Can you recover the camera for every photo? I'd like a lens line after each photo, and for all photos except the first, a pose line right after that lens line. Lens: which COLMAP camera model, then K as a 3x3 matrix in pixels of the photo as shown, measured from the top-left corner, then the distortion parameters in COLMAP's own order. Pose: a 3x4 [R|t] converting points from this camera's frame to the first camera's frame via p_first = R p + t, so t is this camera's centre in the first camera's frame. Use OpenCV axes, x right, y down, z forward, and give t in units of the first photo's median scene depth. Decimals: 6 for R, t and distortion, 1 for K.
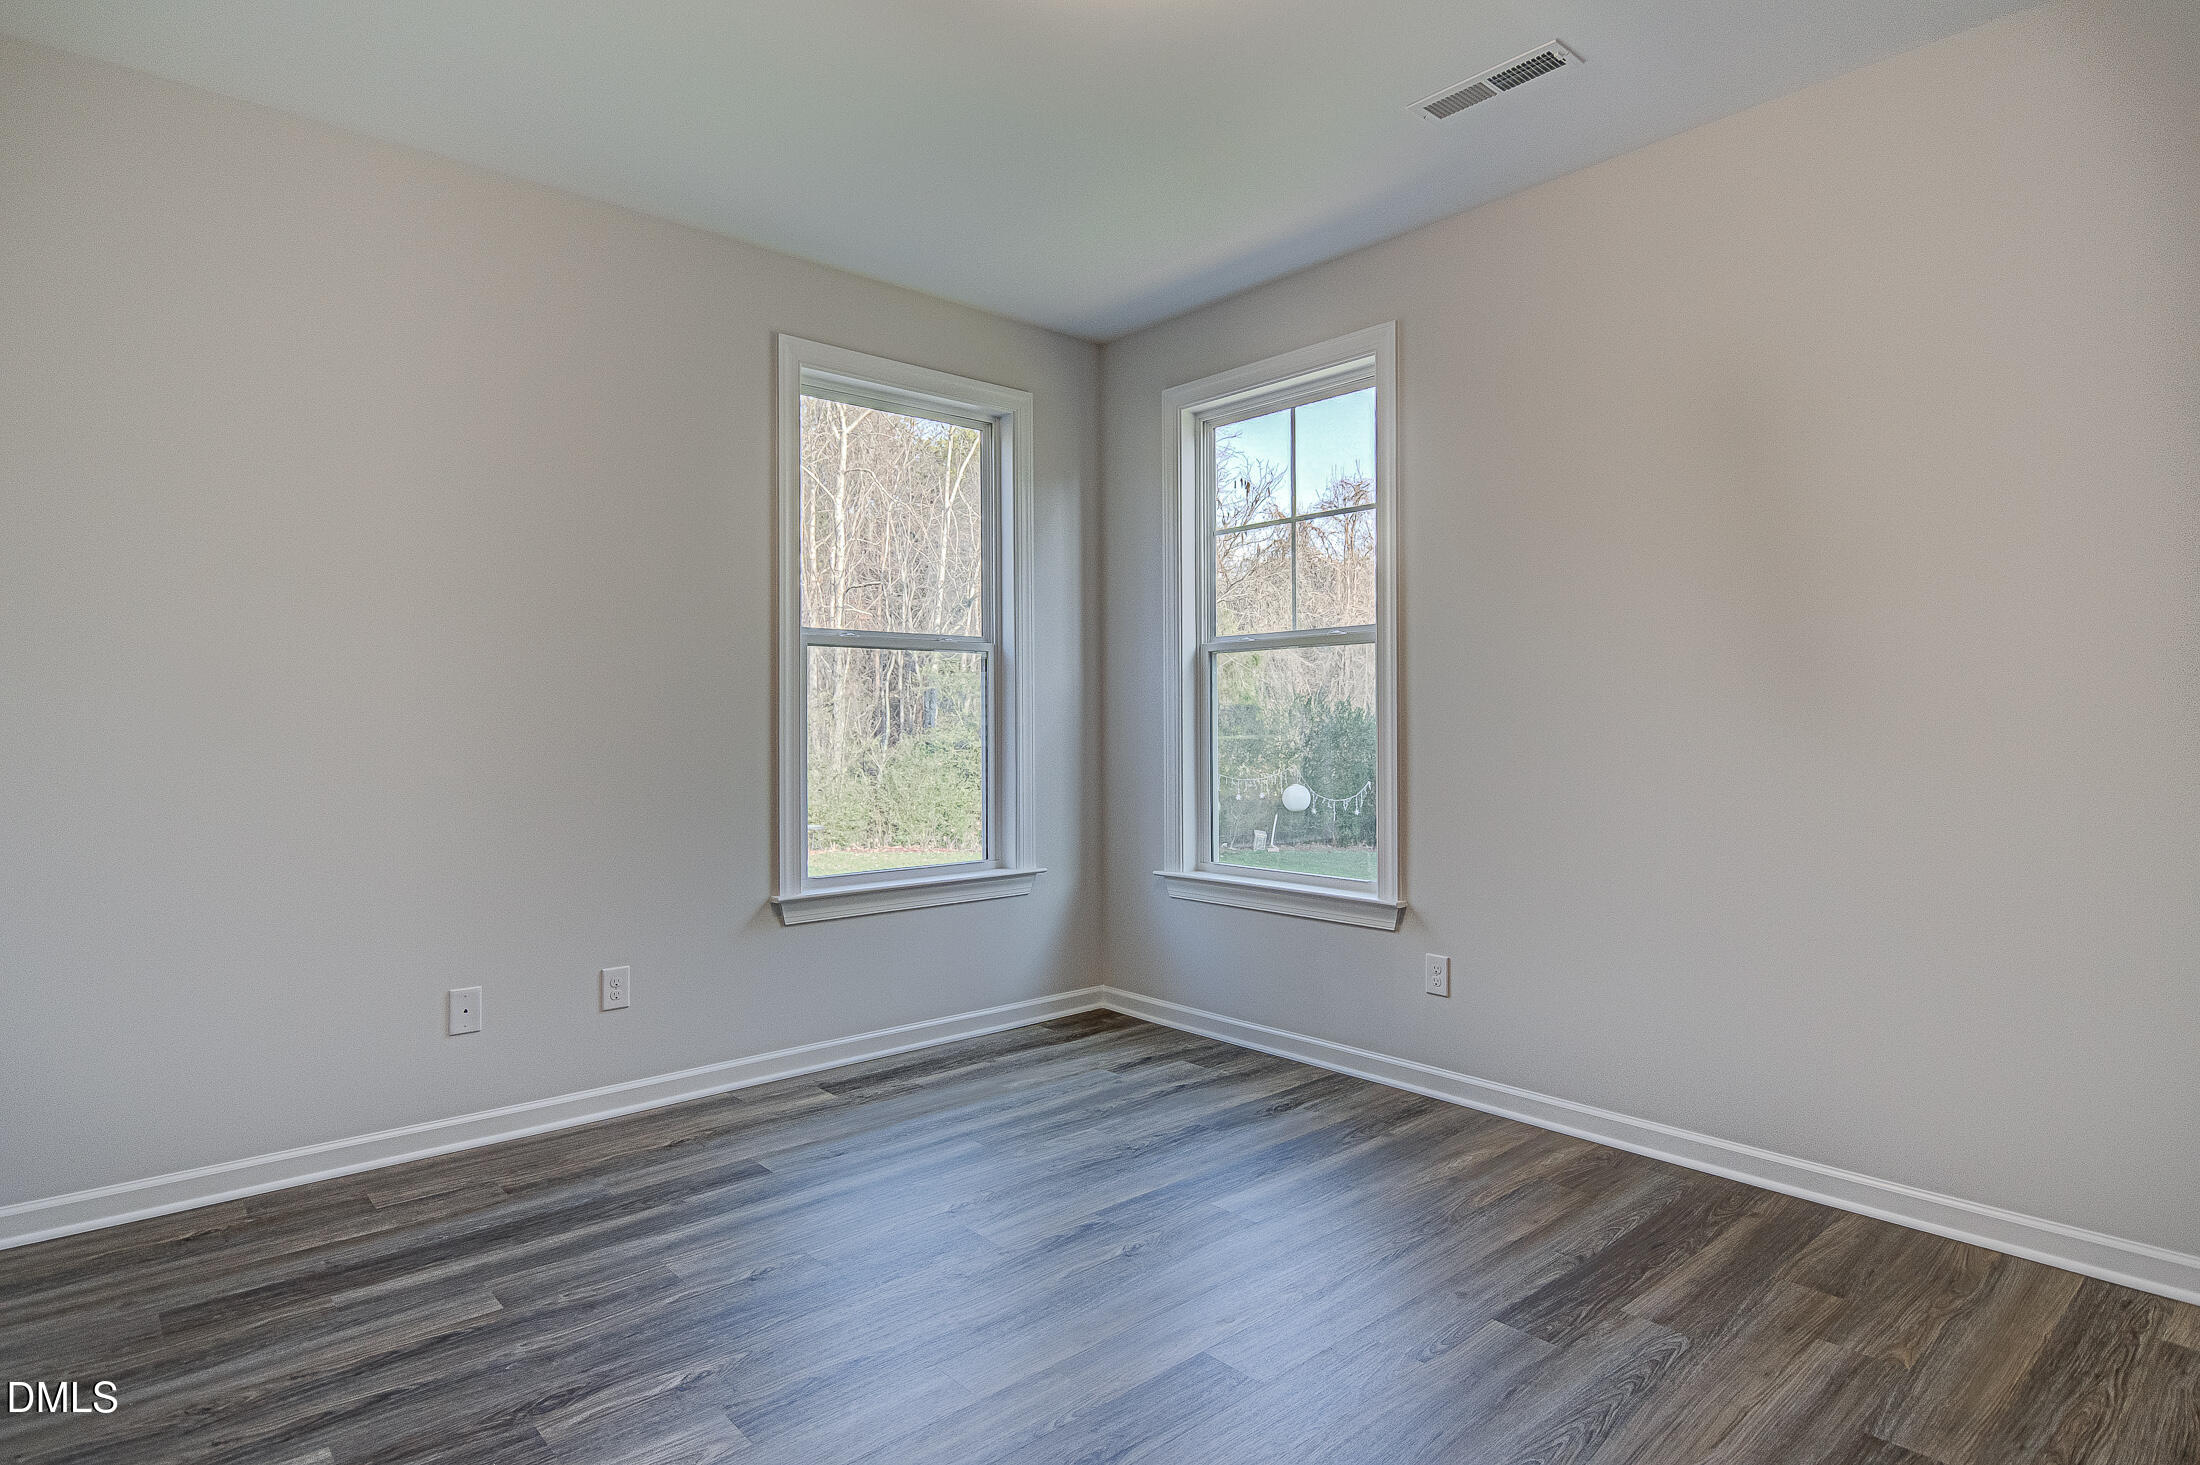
lens RADIAL K [[1145.6, 0, 1101.7], [0, 1145.6, 728.5], [0, 0, 1]] dist [0.021247, -0.018312]
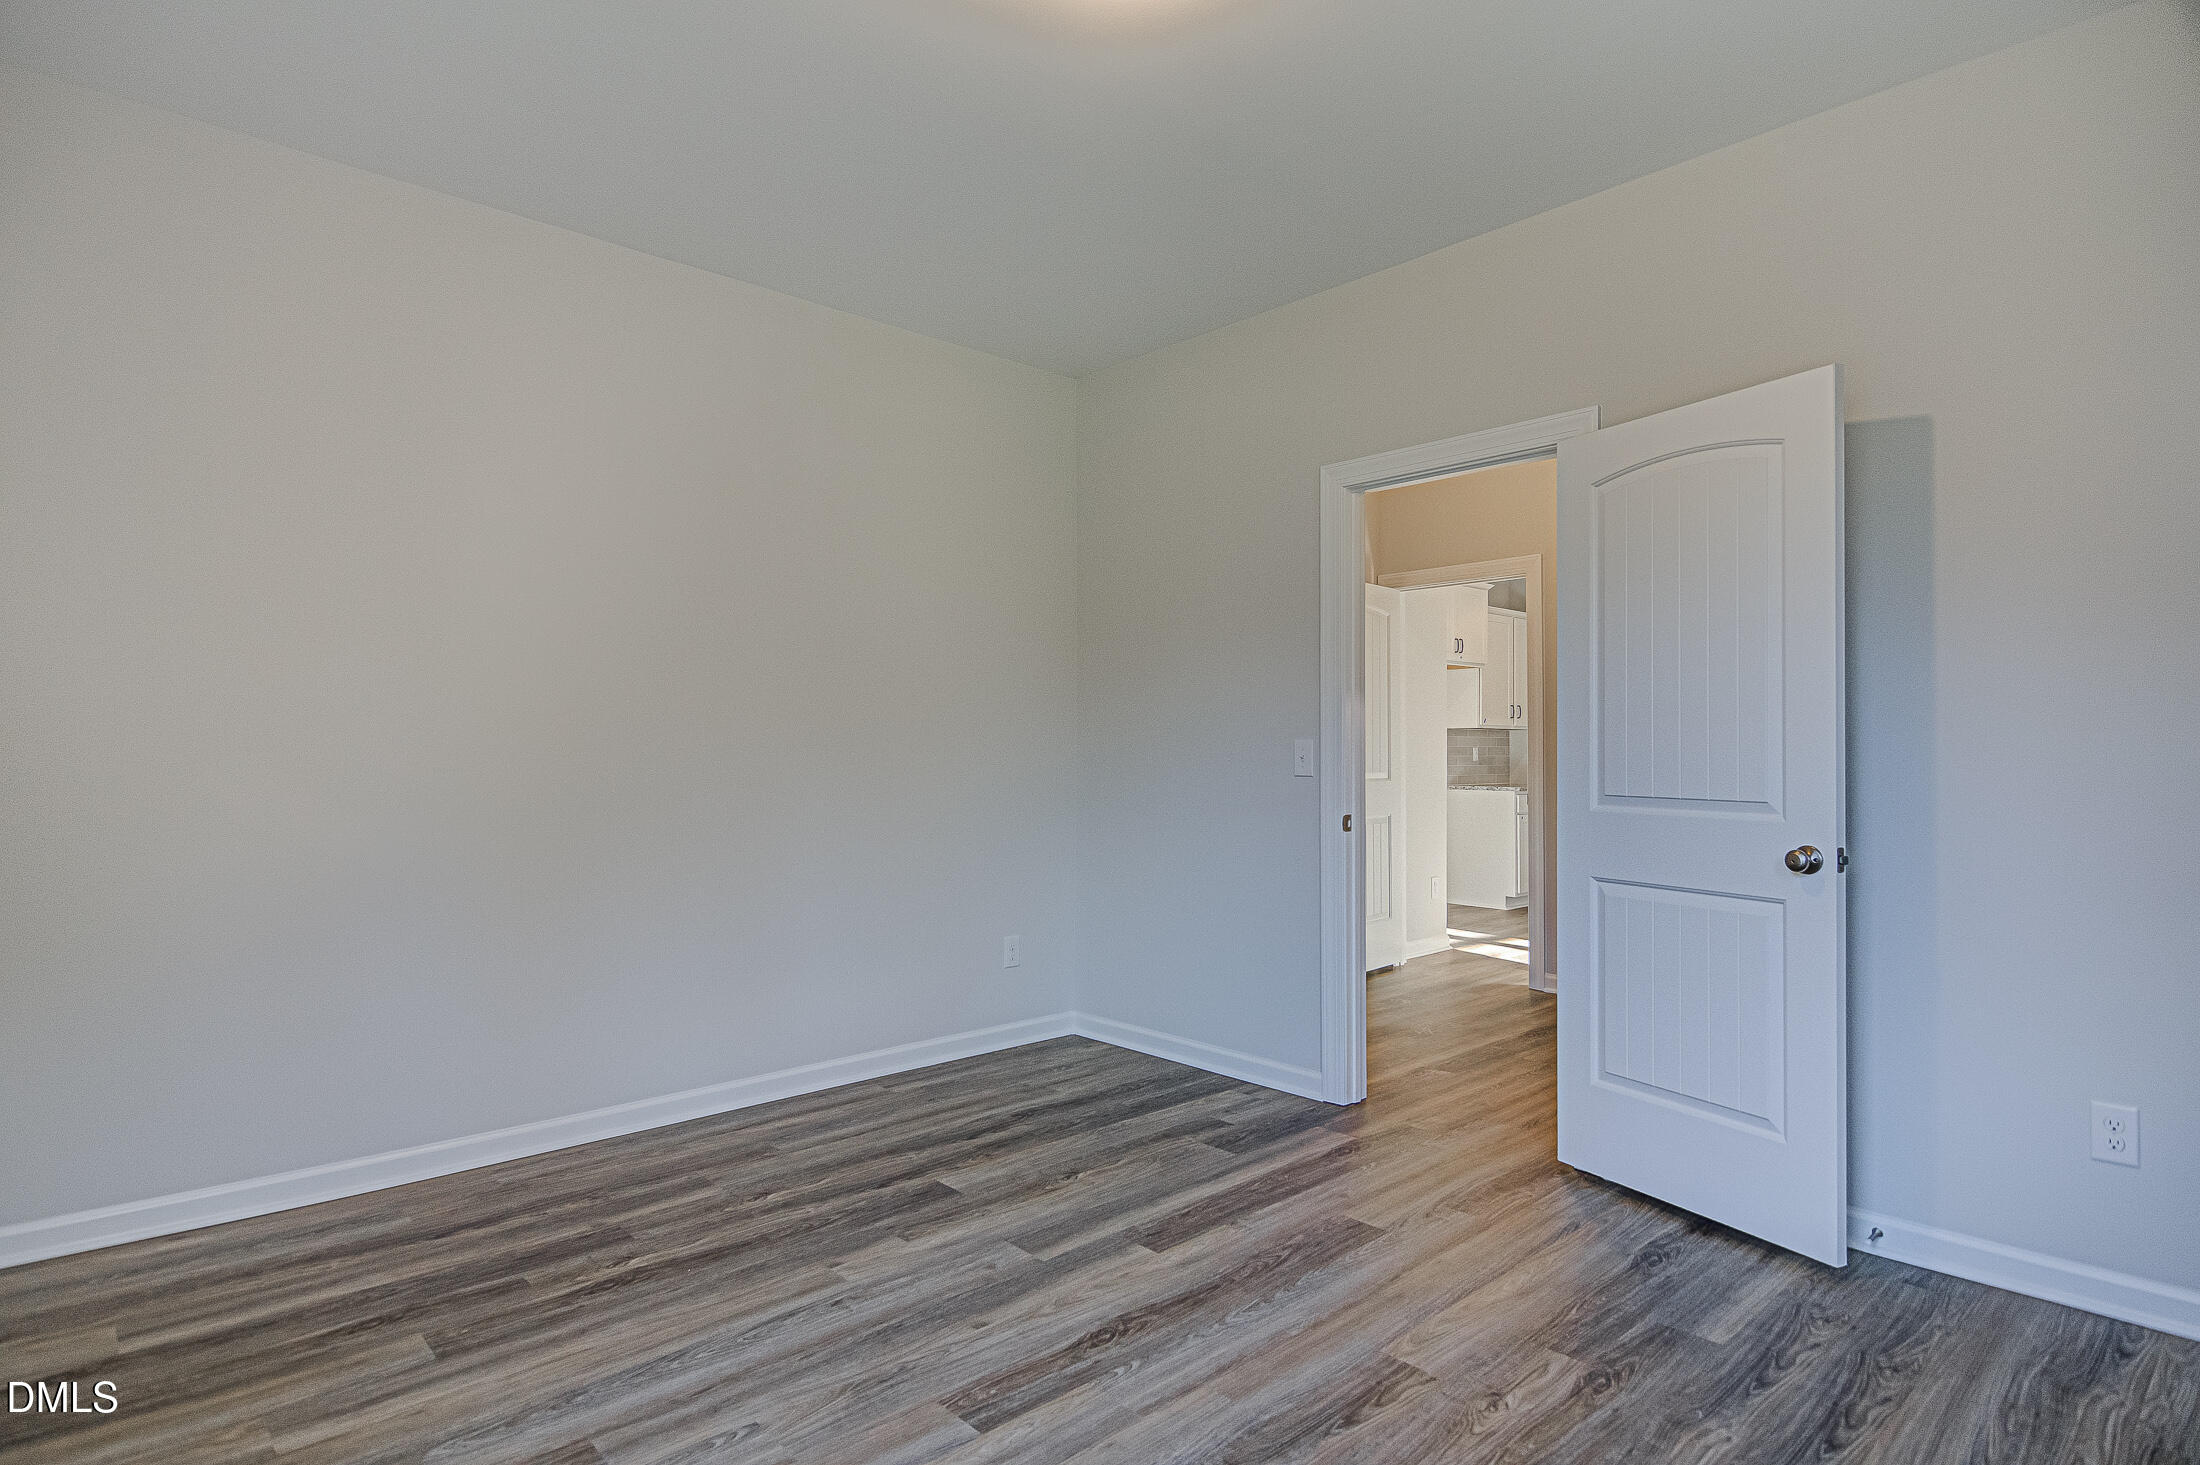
lens RADIAL K [[1145.6, 0, 1099.2], [0, 1145.6, 738.3], [0, 0, 1]] dist [0.021247, -0.018312]
pose [[-0.999820, -0.000223, -0.018980, 0.013037], [-0.000082, 0.999973, -0.007400, -0.010416], [0.018982, -0.007397, -0.999792, 2.060371]]
